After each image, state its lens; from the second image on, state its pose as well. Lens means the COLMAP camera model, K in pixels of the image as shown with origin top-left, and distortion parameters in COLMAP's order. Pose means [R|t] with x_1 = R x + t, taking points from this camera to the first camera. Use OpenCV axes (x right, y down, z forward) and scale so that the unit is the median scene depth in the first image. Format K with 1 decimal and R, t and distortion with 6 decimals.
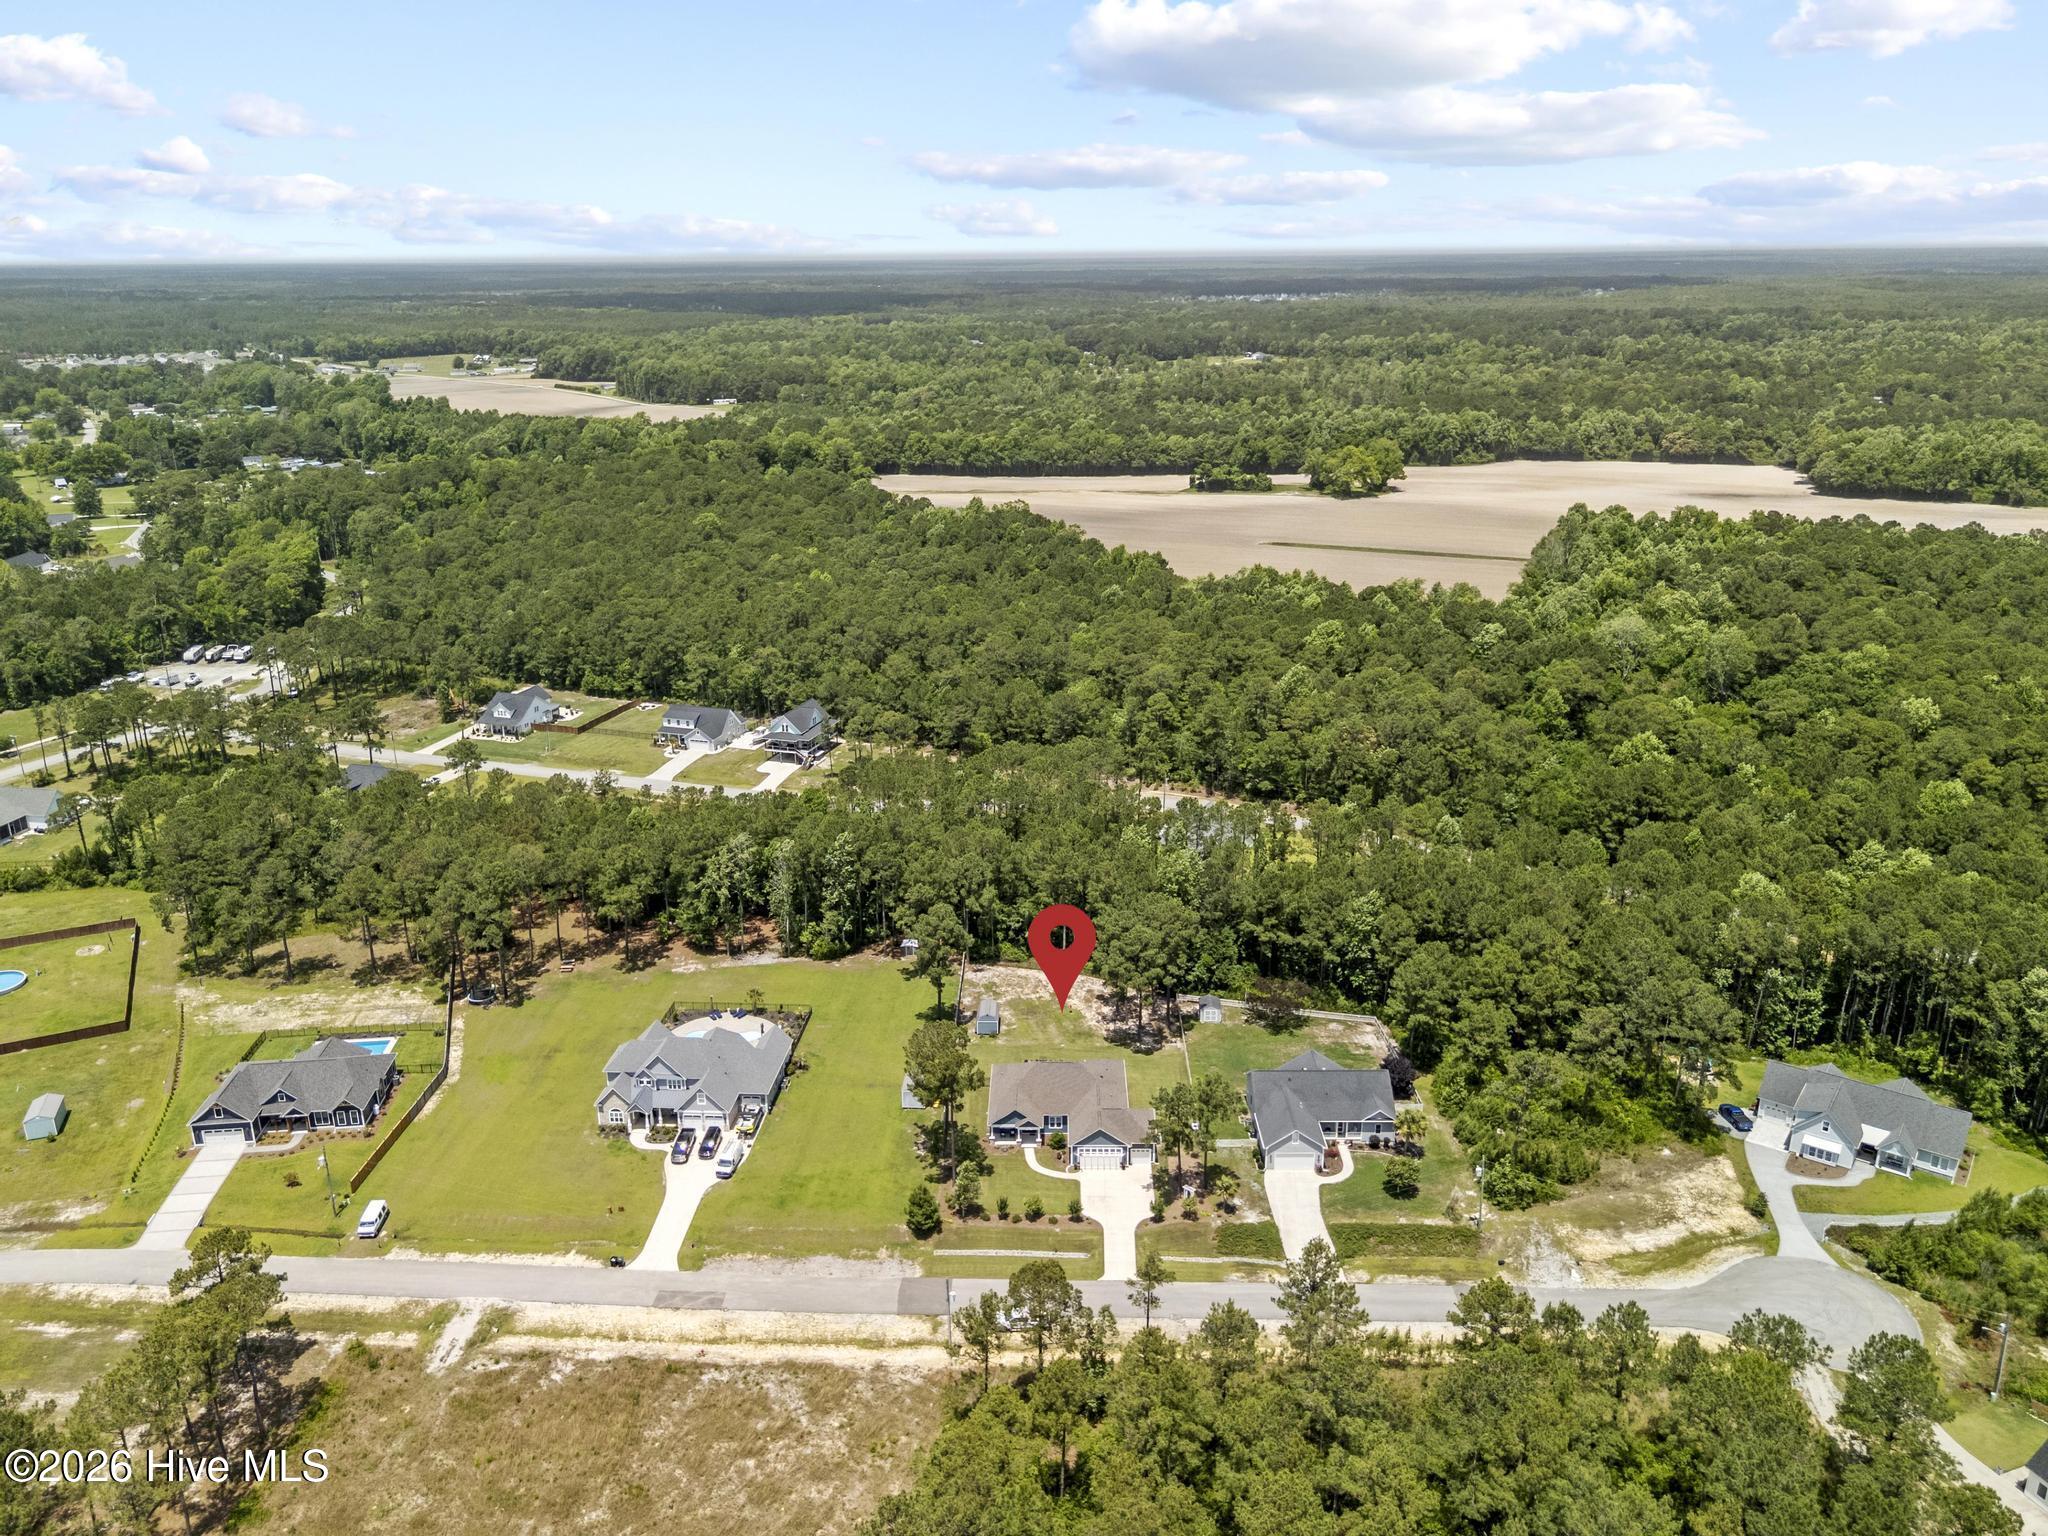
lens RADIAL K [[1487.4, 0, 1039.3], [0, 1487.4, 771.6], [0, 0, 1]] dist [0.060724, -0.059441]
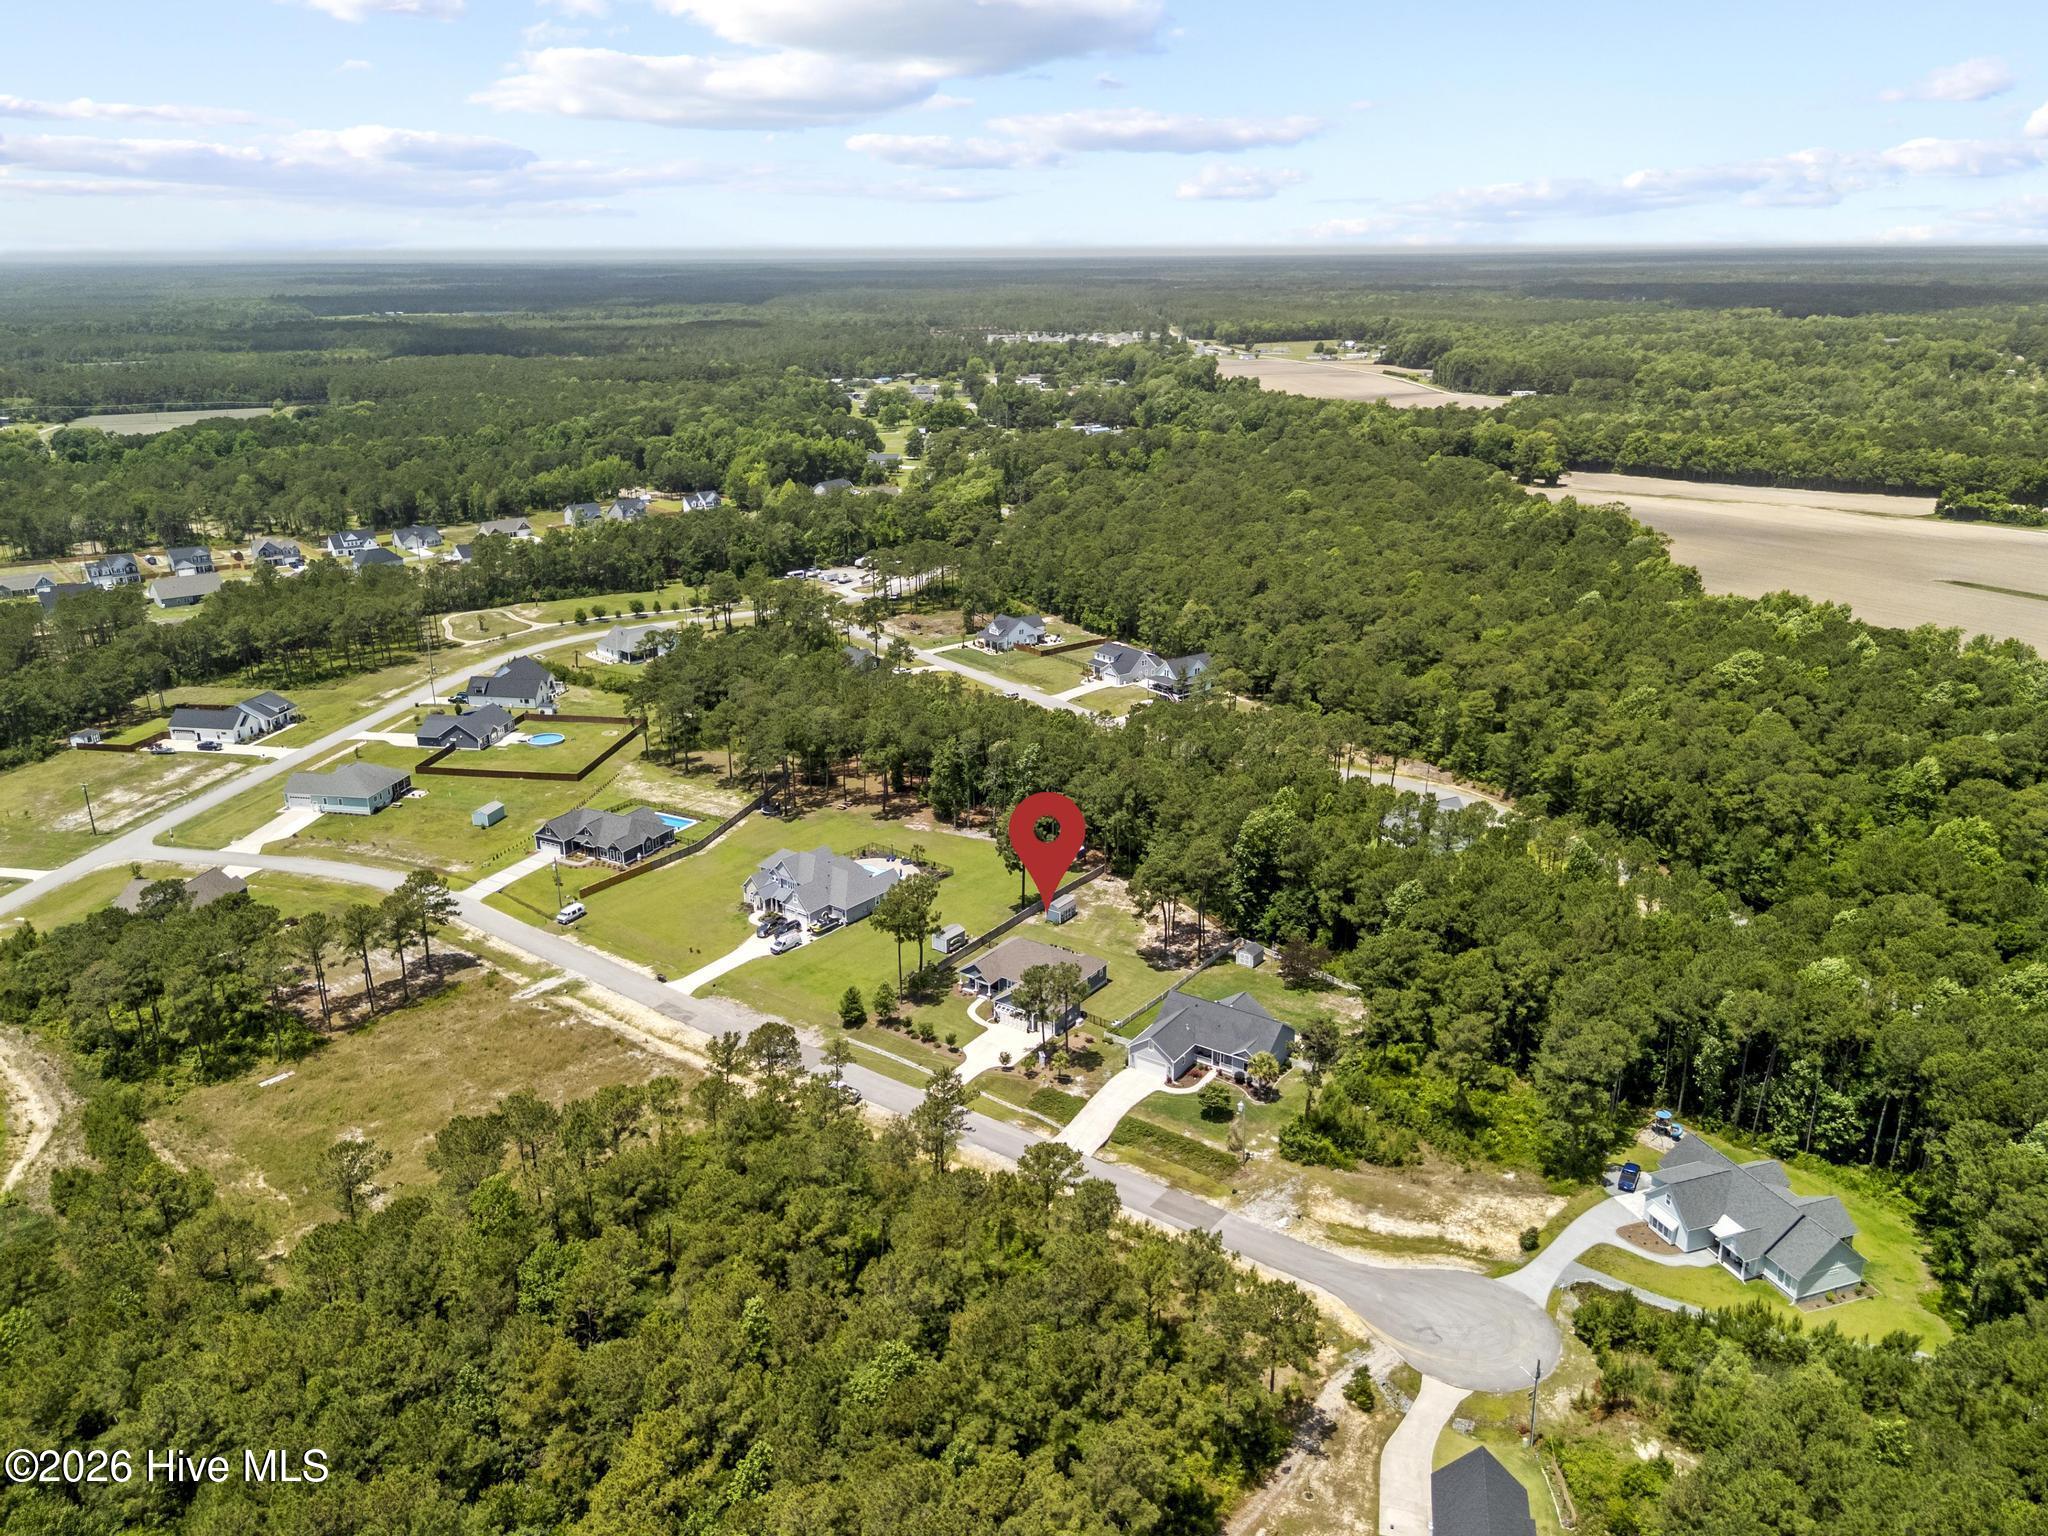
lens RADIAL K [[1487.4, 0, 1039.3], [0, 1487.4, 771.6], [0, 0, 1]] dist [0.060724, -0.059441]
pose [[0.829600, 0.185330, -0.526704, 0.637400], [-0.182020, 0.981543, 0.058676, -0.007175], [0.527857, 0.047193, 0.848021, -0.003710]]
